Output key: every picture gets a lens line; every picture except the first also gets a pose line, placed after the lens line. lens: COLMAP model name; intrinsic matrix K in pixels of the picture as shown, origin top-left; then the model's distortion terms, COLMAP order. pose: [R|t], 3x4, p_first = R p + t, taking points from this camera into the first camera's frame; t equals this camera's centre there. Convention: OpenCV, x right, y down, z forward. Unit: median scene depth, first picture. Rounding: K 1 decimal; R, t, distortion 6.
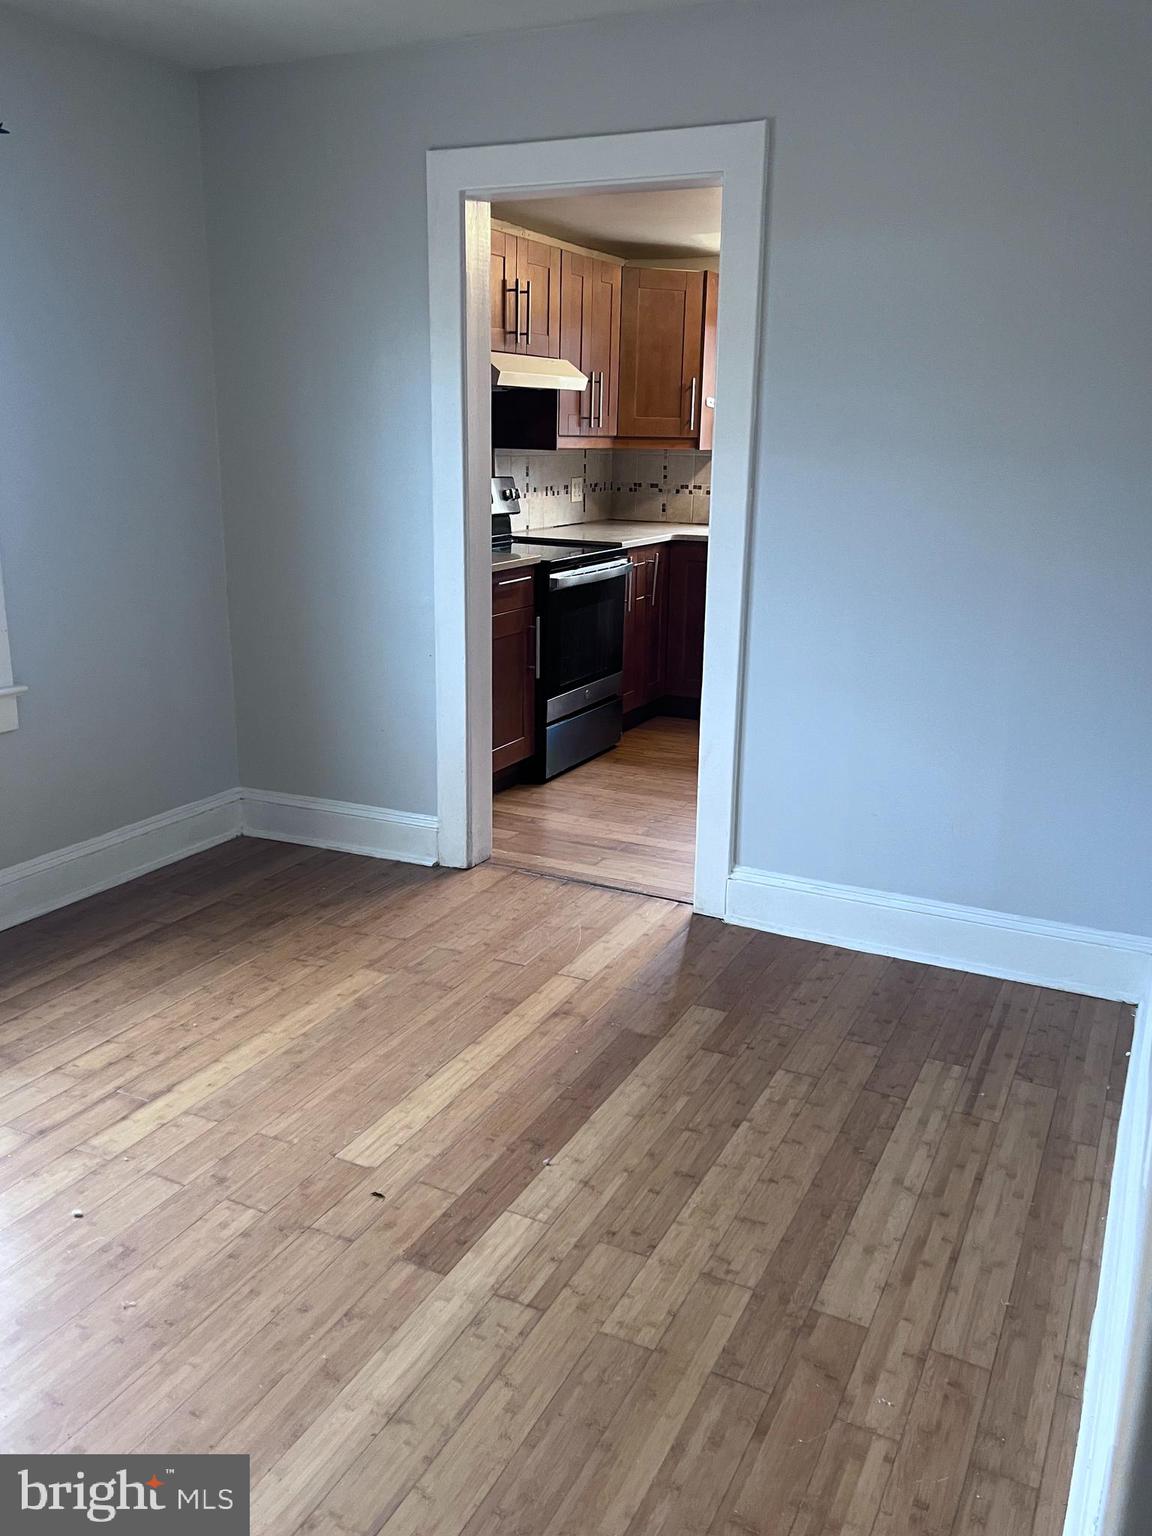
lens RADIAL K [[1291.6, 0, 583.6], [0, 1291.6, 766.8], [0, 0, 1]] dist [0.048546, -0.025777]
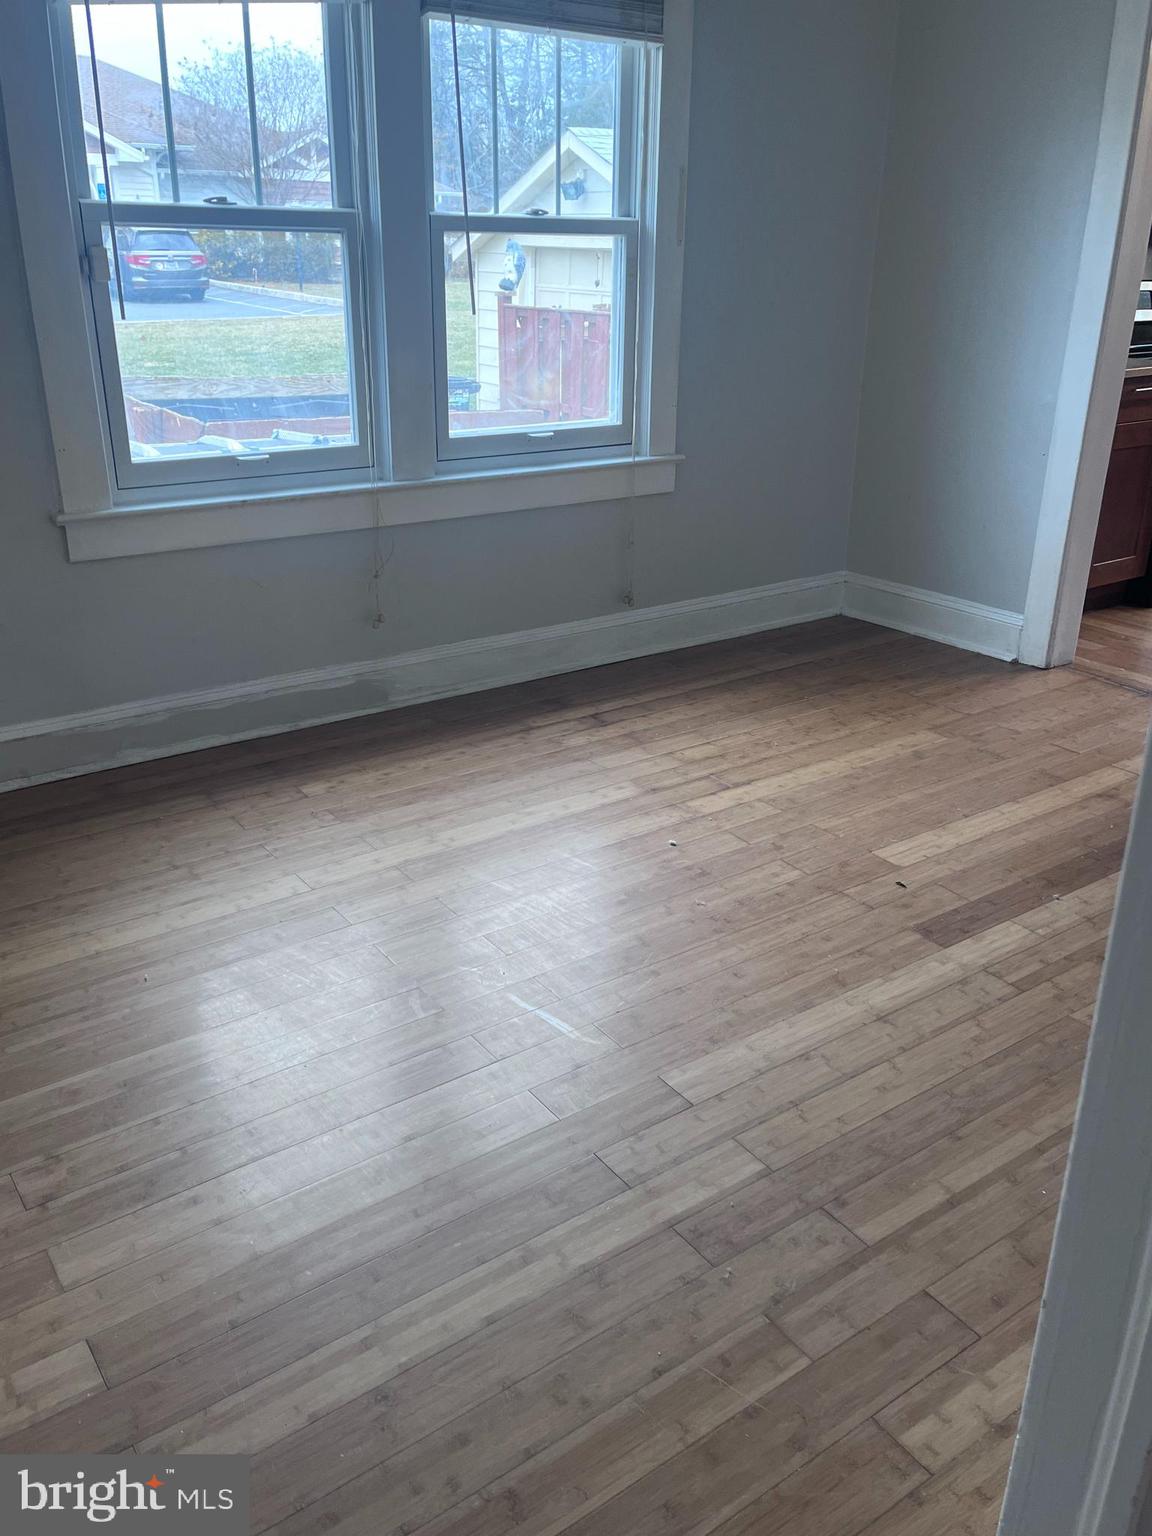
lens RADIAL K [[1291.6, 0, 573.9], [0, 1291.6, 764.5], [0, 0, 1]] dist [0.048546, -0.025777]
pose [[0.883362, 0.170380, -0.436627, 0.062724], [-0.117197, 0.982288, 0.146201, 0.063926], [0.453803, -0.077977, 0.887684, -0.153632]]
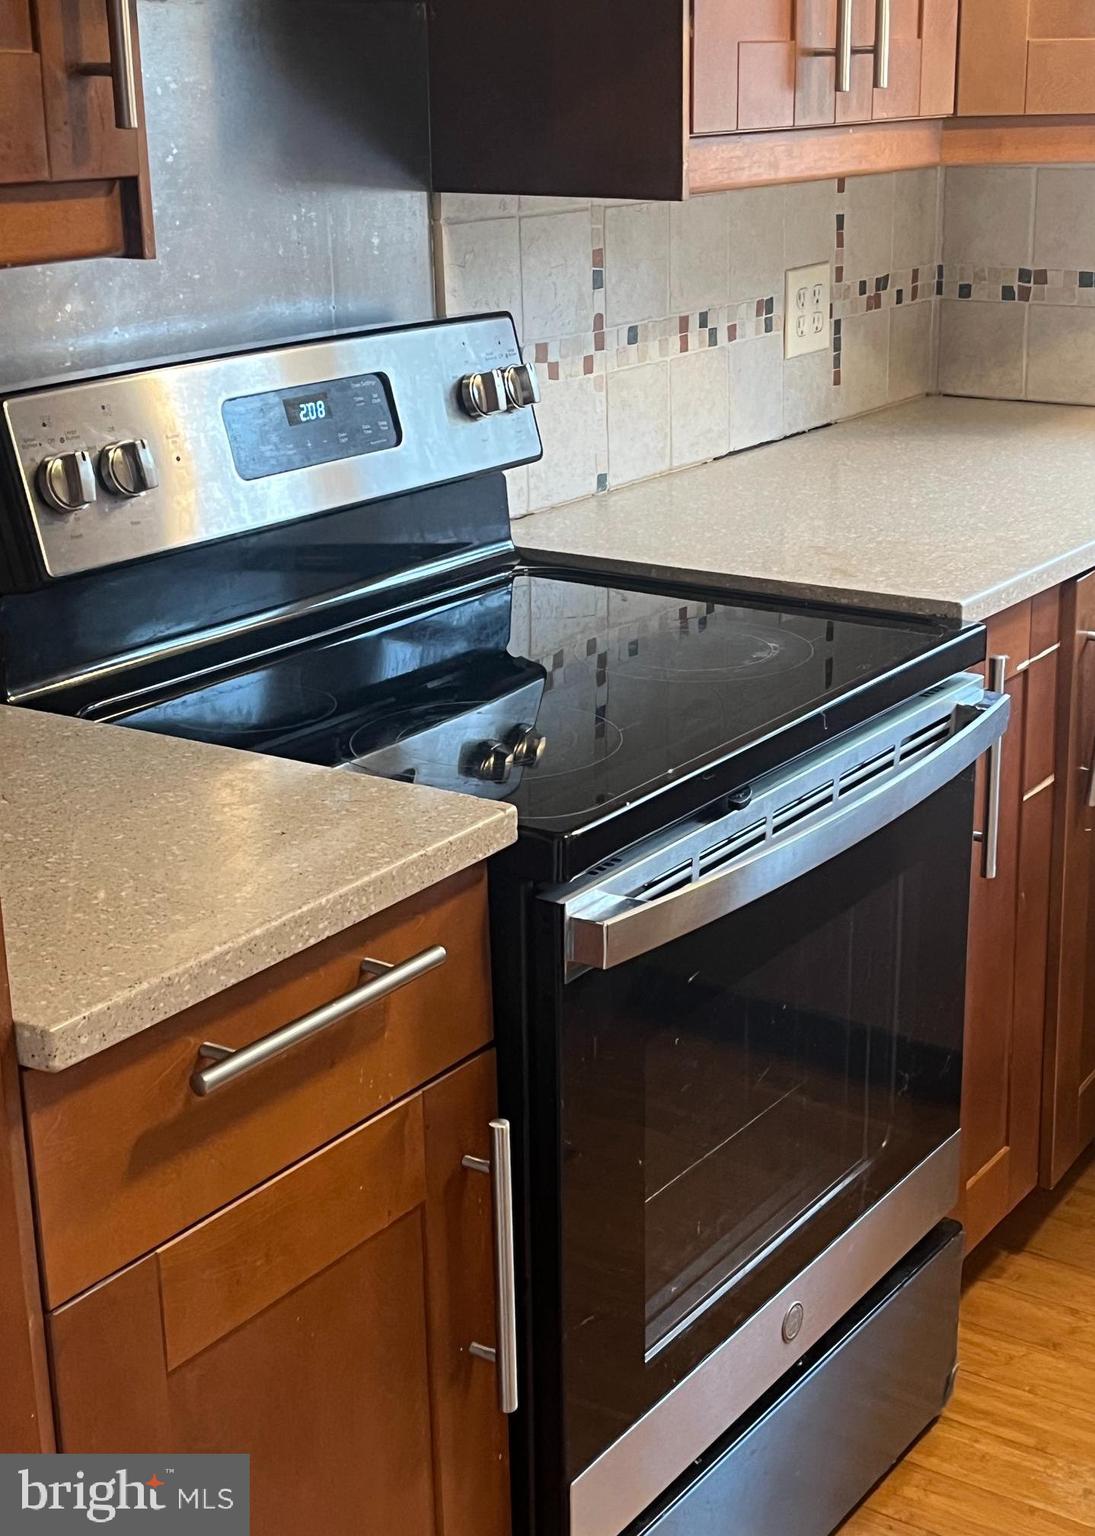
lens RADIAL K [[2261.1, 0, 548.2], [0, 2261.1, 769.8], [0, 0, 1]] dist [0.002156, 0.000000]
pose [[0.986782, 0.011515, -0.161645, 0.033746], [-0.003353, 0.998709, 0.050677, -0.247318], [0.162020, -0.049466, 0.985547, 0.898573]]
